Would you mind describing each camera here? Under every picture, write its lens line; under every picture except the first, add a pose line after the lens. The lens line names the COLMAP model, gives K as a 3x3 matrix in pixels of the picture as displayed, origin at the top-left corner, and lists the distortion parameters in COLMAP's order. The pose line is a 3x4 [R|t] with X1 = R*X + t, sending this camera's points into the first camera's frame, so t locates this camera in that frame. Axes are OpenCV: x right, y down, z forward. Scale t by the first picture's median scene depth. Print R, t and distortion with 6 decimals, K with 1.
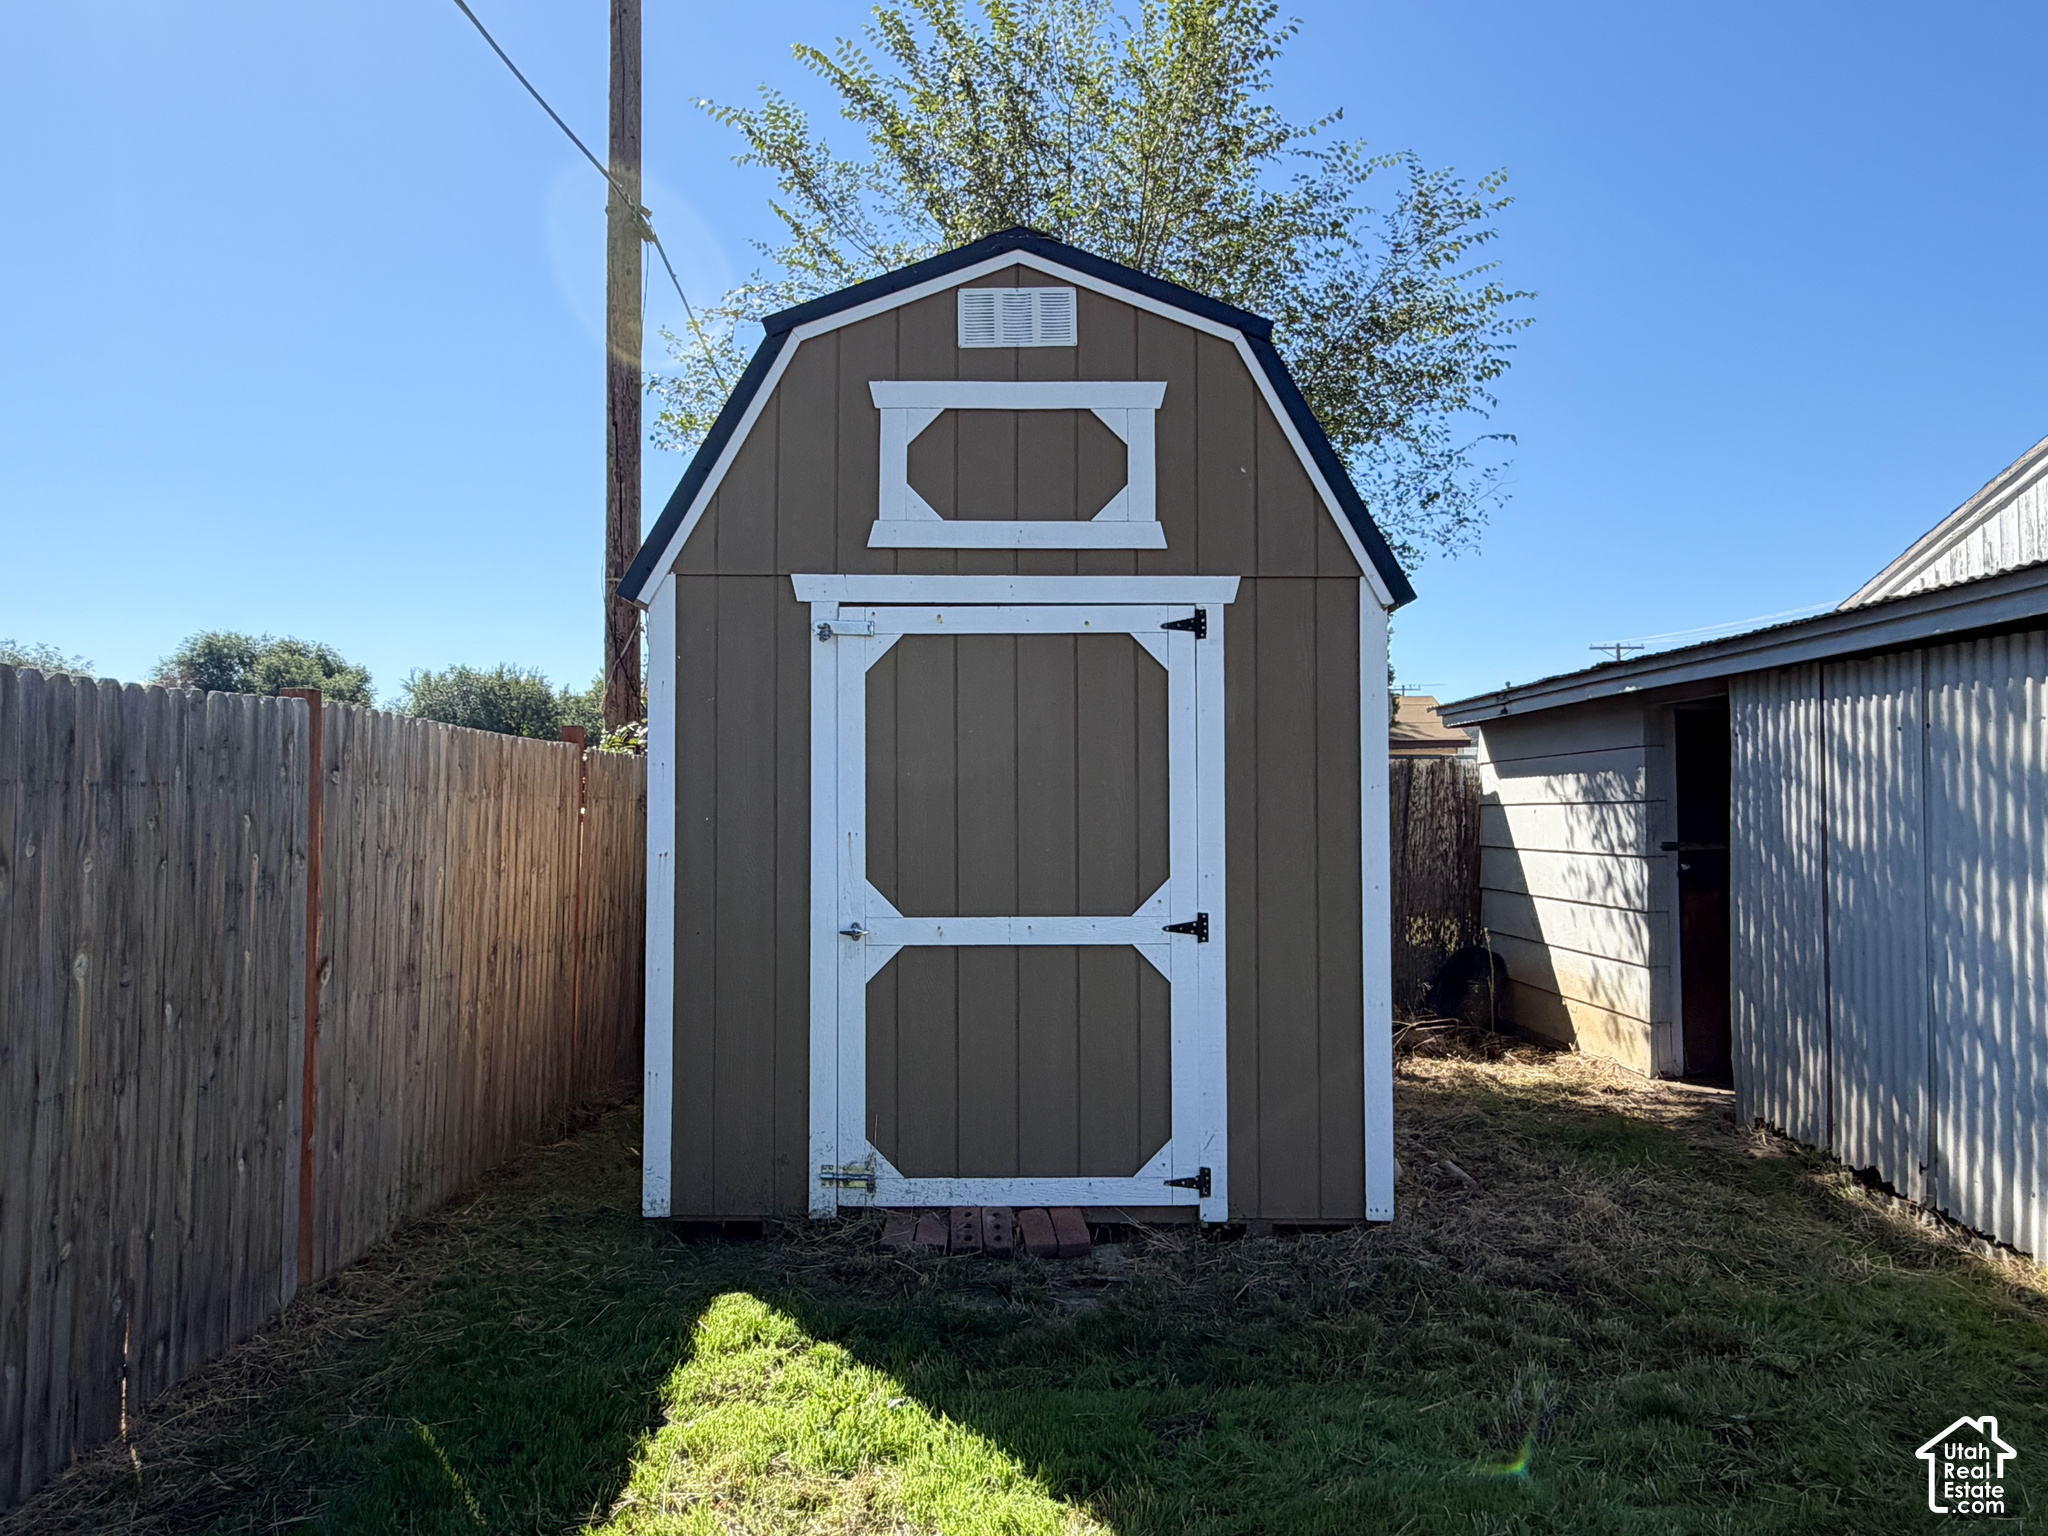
lens RADIAL K [[1428.5, 0, 1009.3], [0, 1428.5, 764.1], [0, 0, 1]] dist [0.007723, -0.012569]
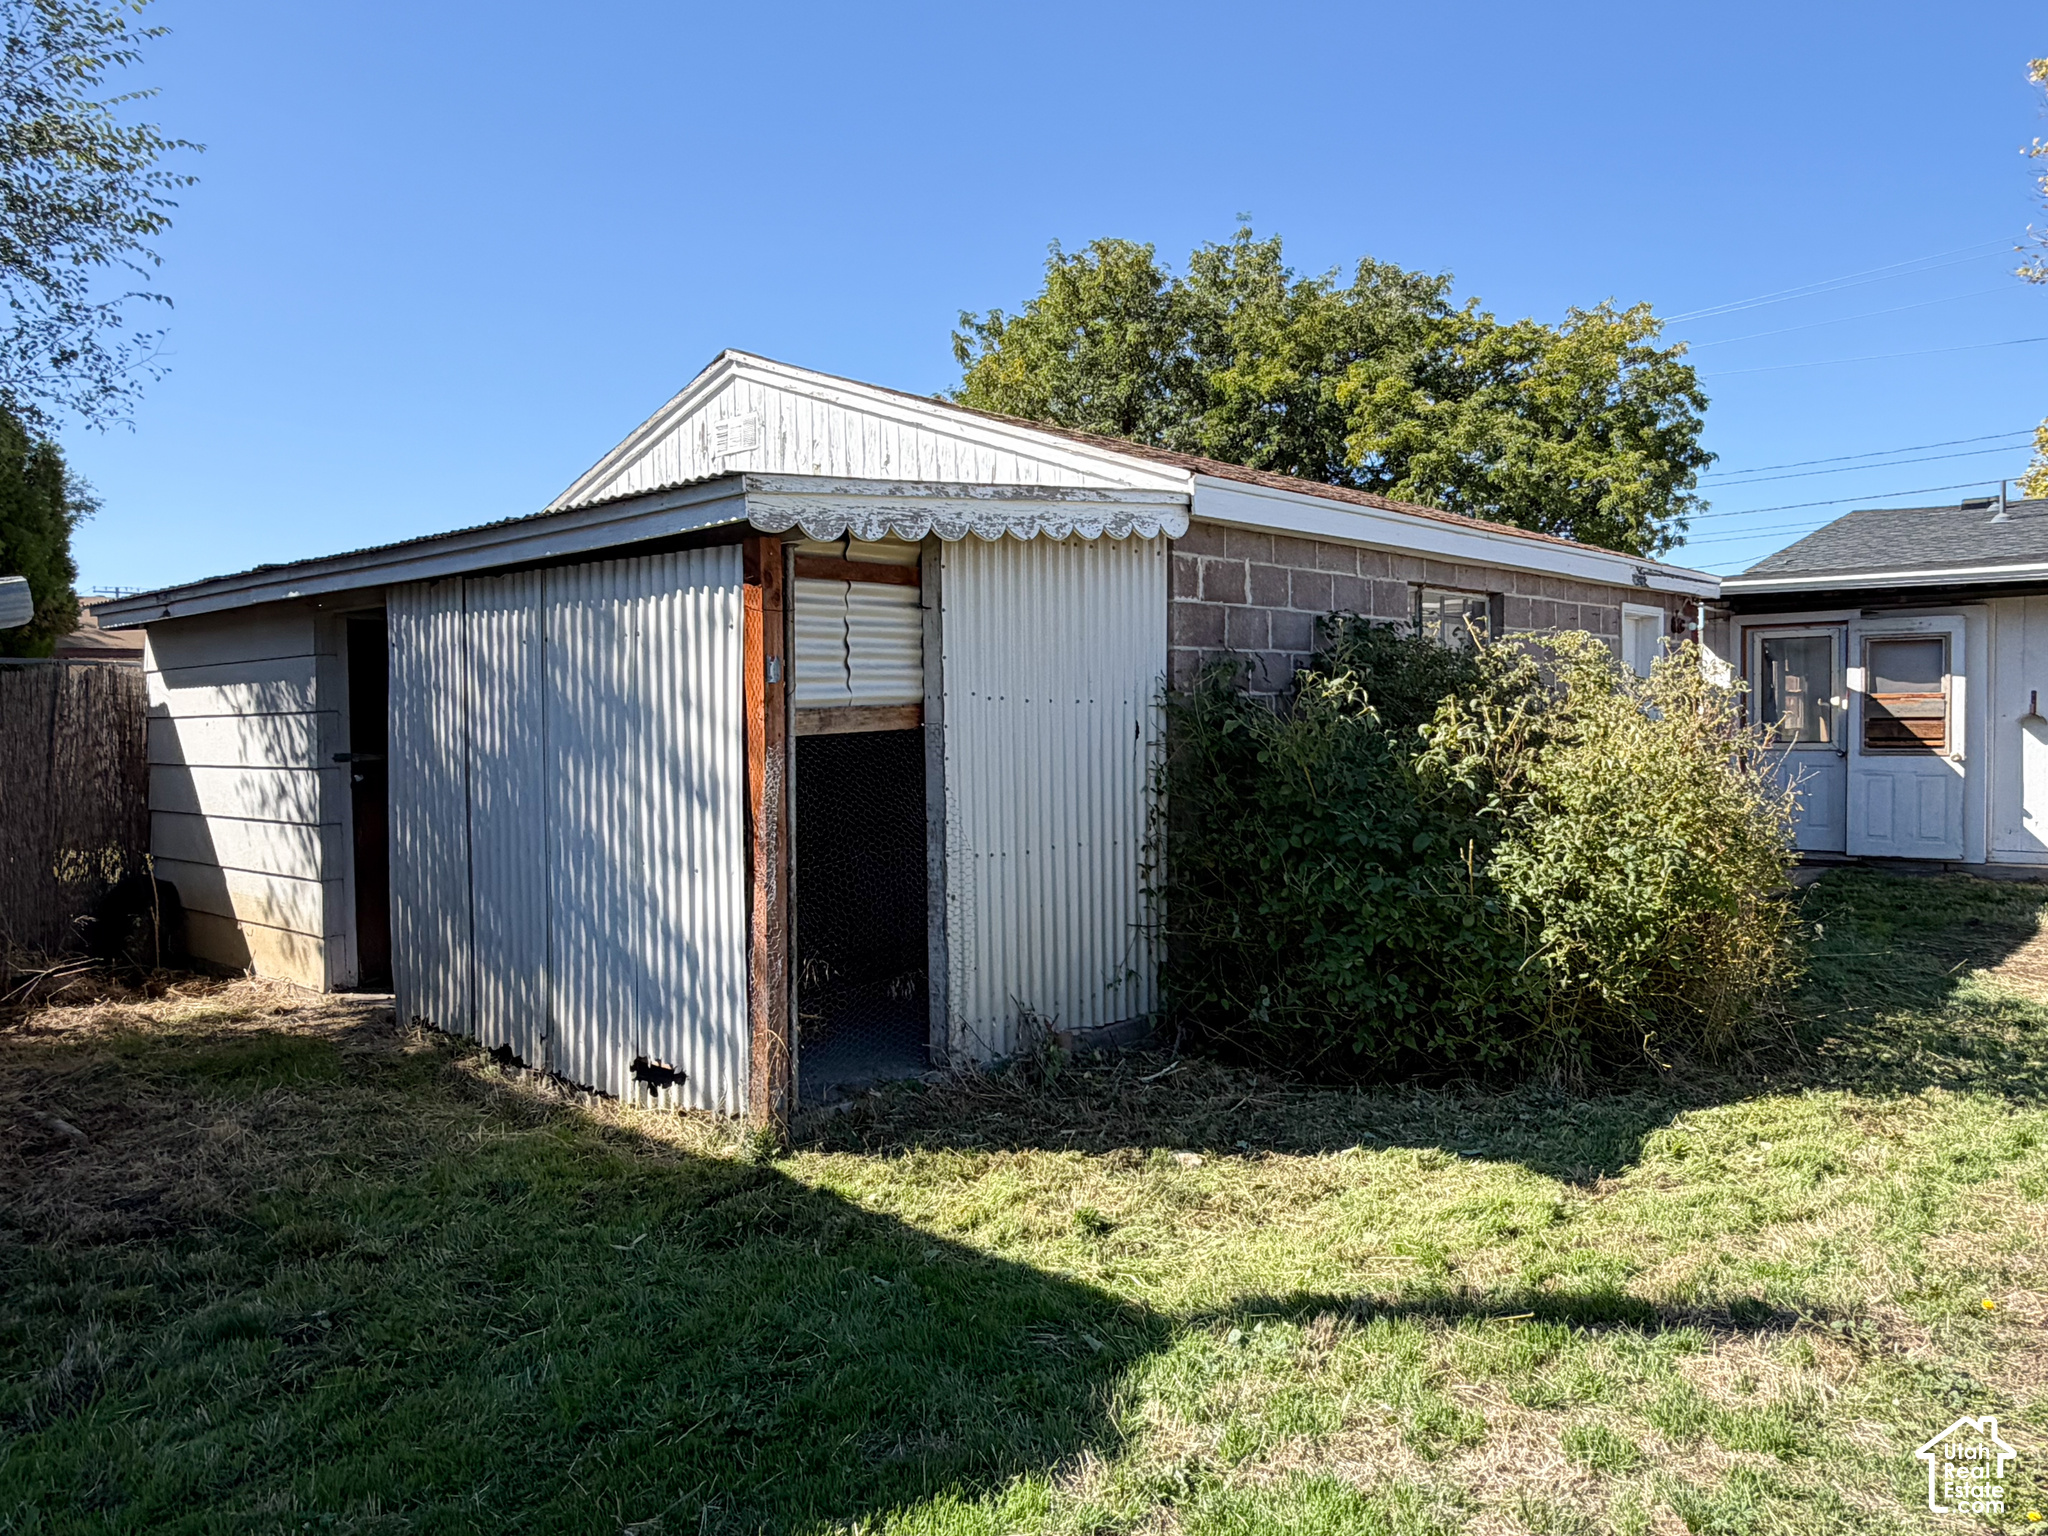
lens RADIAL K [[1428.5, 0, 1030.7], [0, 1428.5, 768.8], [0, 0, 1]] dist [0.007723, -0.012569]
pose [[0.673260, -0.026983, 0.738914, 0.066108], [-0.017383, 0.998480, 0.052300, 0.006814], [-0.739202, -0.048056, 0.671767, -0.017409]]
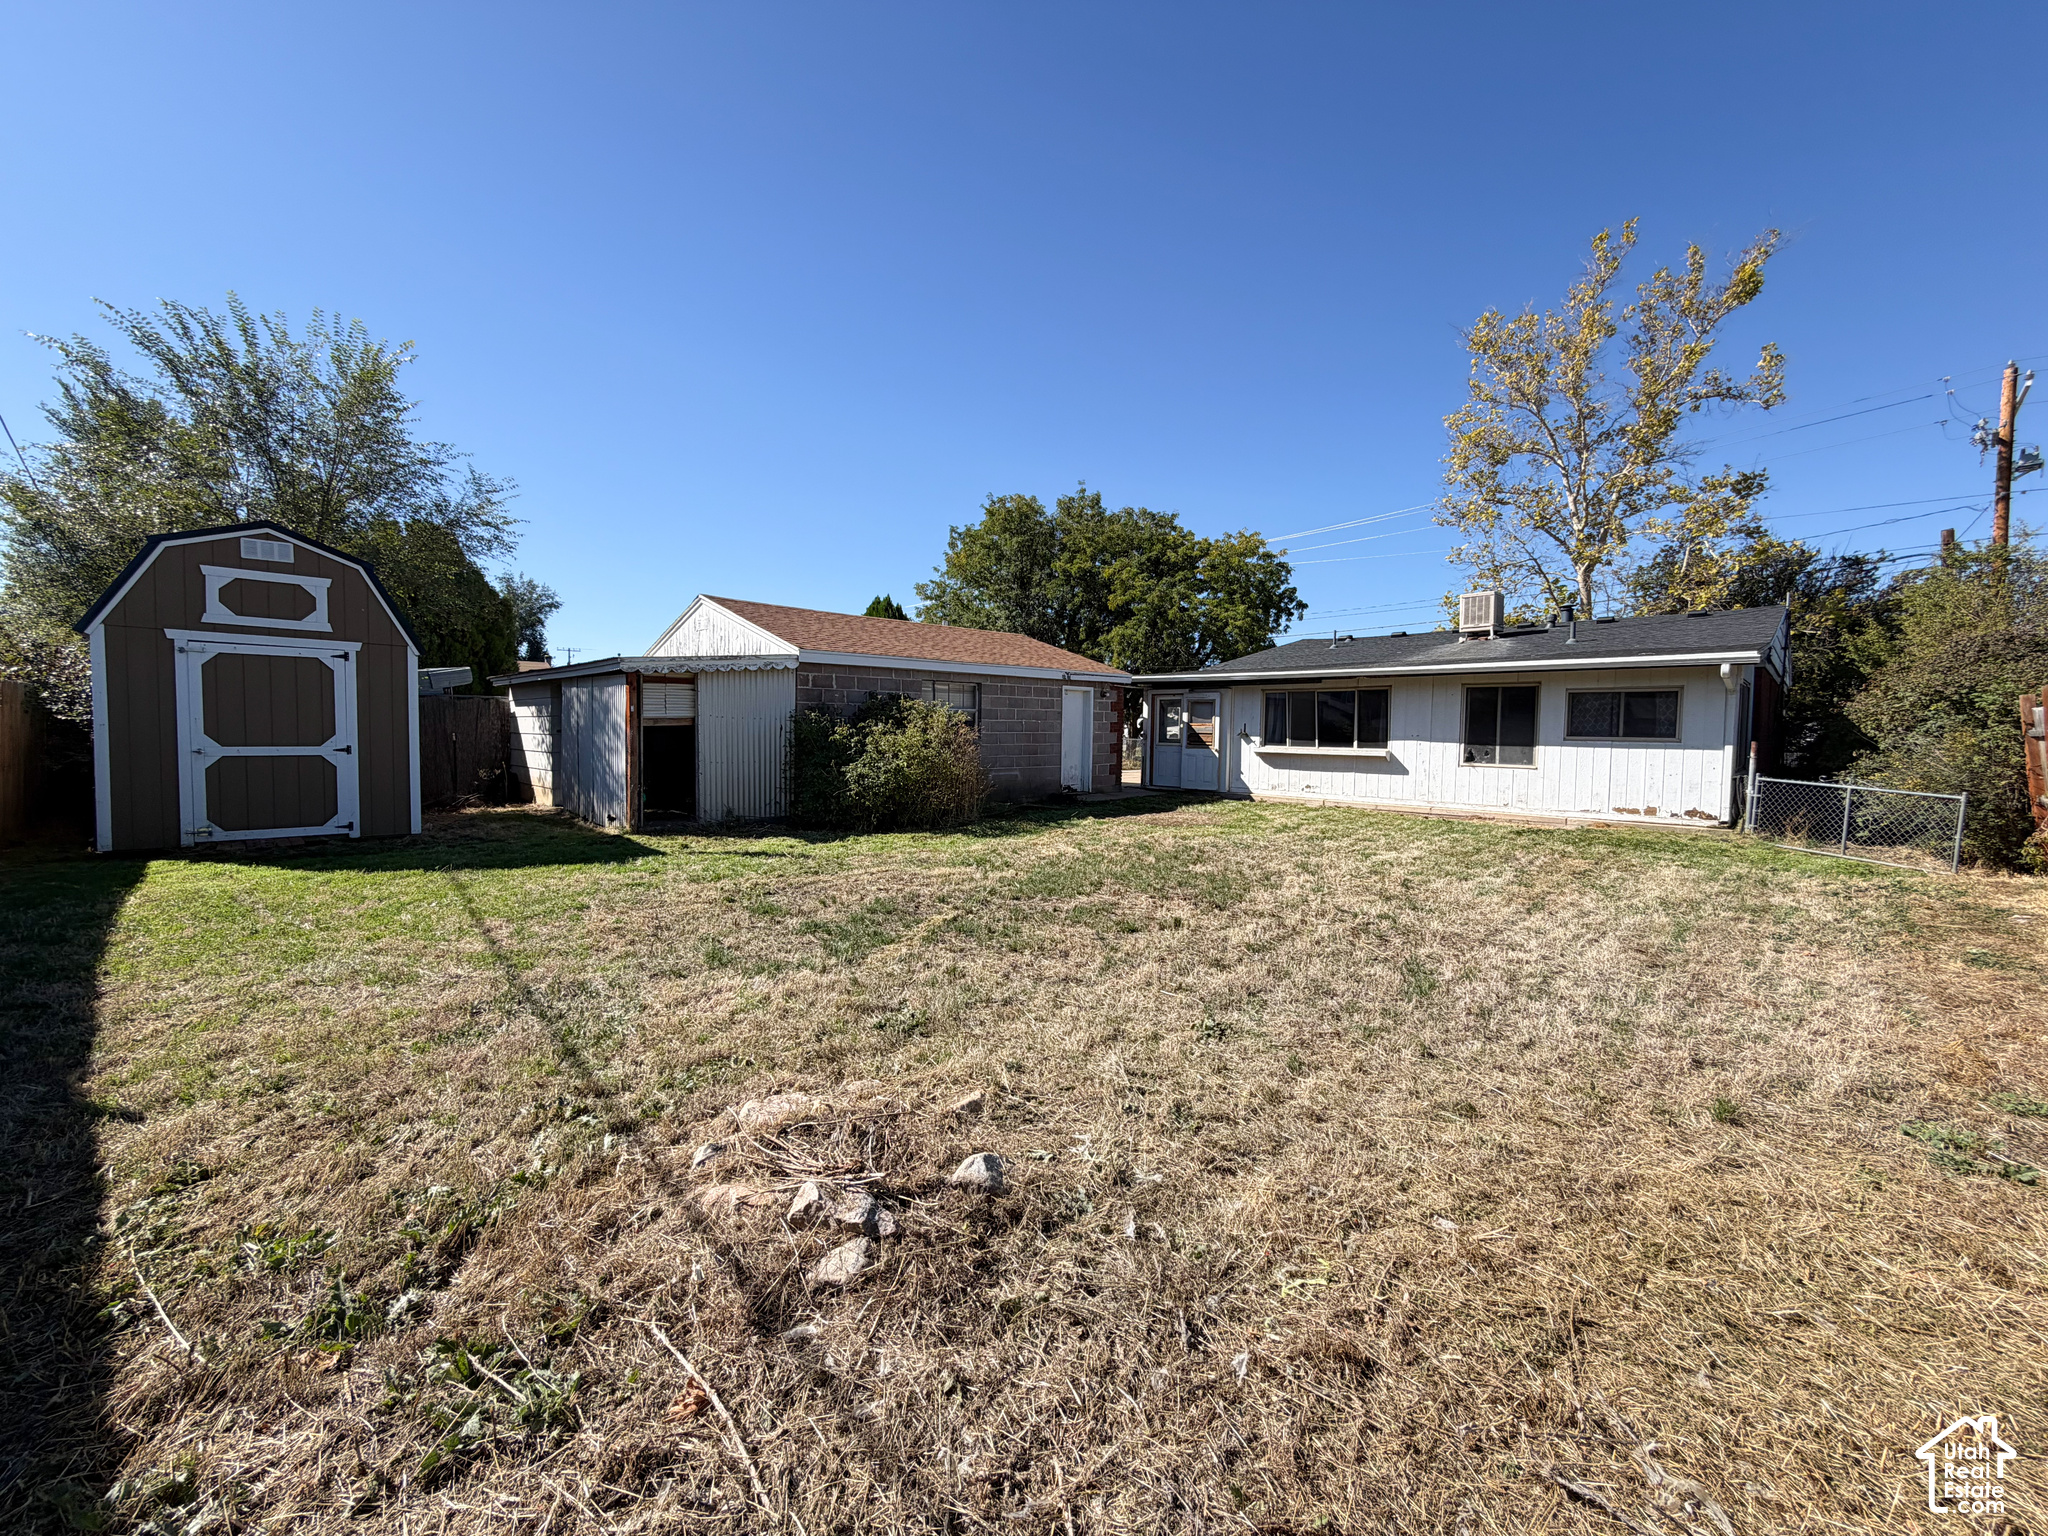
lens RADIAL K [[805.9, 0, 1017.5], [0, 805.9, 770.8], [0, 0, 1]] dist [-0.002672, 0.000014]
pose [[0.722907, -0.021038, 0.690625, -0.026880], [-0.041074, 0.996460, 0.073349, -0.030396], [-0.689724, -0.081391, 0.719484, -1.161588]]
